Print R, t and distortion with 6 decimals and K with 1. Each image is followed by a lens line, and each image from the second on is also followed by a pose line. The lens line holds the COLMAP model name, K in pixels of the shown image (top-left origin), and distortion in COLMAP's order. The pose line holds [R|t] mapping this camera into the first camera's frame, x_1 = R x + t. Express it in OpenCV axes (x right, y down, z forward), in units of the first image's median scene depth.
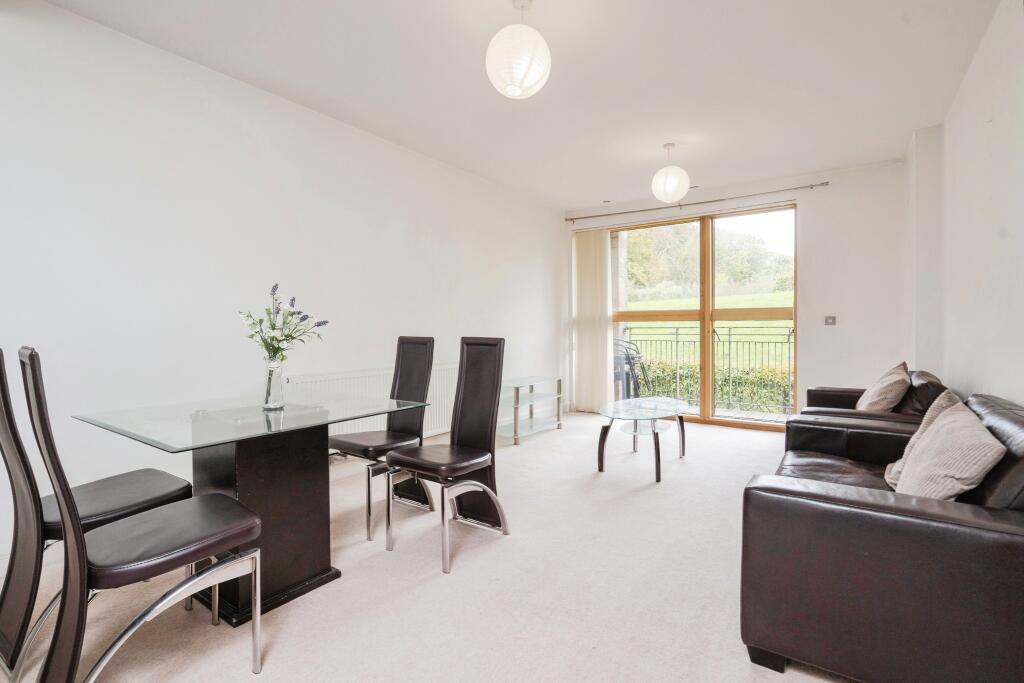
lens RADIAL K [[480.6, 0, 512.6], [0, 480.6, 332.9], [0, 0, 1]] dist [0.002234, 0.000052]
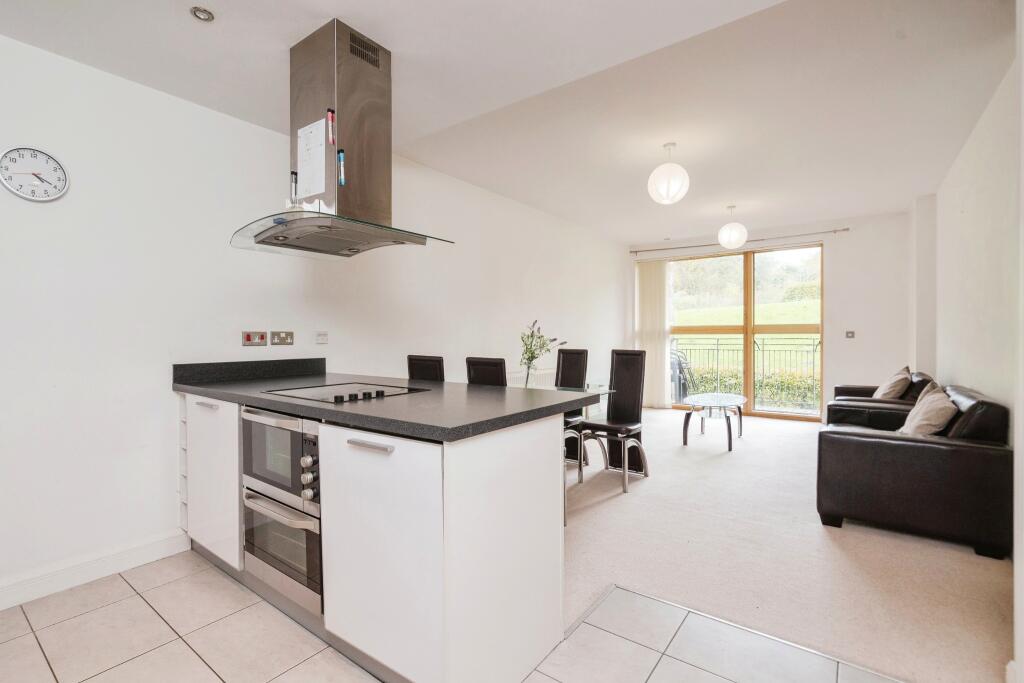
lens RADIAL K [[466.8, 0, 512.0], [0, 466.8, 341.5], [0, 0, 1]] dist [-0.000190, 0.000158]
pose [[0.999732, -0.001551, -0.023112, -0.225421], [0.001634, 0.999992, 0.003539, -0.012899], [0.023106, -0.003576, 0.999727, -0.284002]]
